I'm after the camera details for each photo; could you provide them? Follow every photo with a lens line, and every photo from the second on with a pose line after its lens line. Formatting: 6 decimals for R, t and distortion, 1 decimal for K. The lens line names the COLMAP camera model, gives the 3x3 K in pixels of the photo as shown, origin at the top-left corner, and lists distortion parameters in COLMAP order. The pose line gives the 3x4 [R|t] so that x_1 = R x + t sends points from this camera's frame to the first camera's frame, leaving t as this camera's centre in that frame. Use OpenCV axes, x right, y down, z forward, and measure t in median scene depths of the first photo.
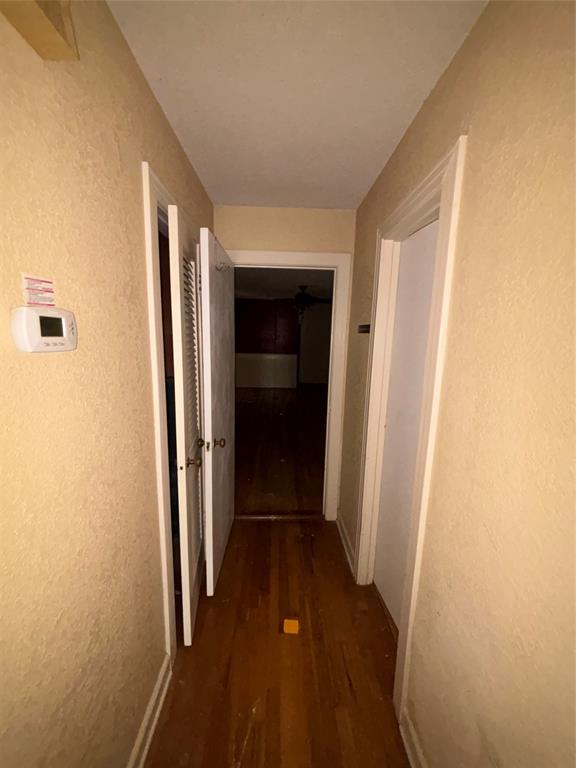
lens RADIAL K [[308.9, 0, 288.0], [0, 308.9, 384.0], [0, 0, 1]] dist [-0.002155, 0.000550]
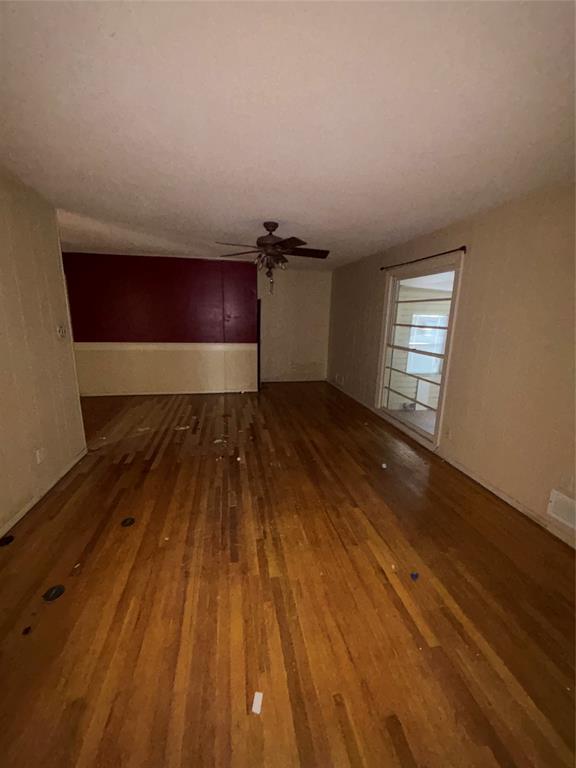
lens RADIAL K [[308.9, 0, 288.0], [0, 308.9, 384.0], [0, 0, 1]] dist [-0.002155, 0.000550]
pose [[0.987663, -0.042426, 0.150740, -0.008567], [0.031919, 0.996934, 0.071447, -0.051667], [-0.153309, -0.065754, 0.985988, 0.300689]]
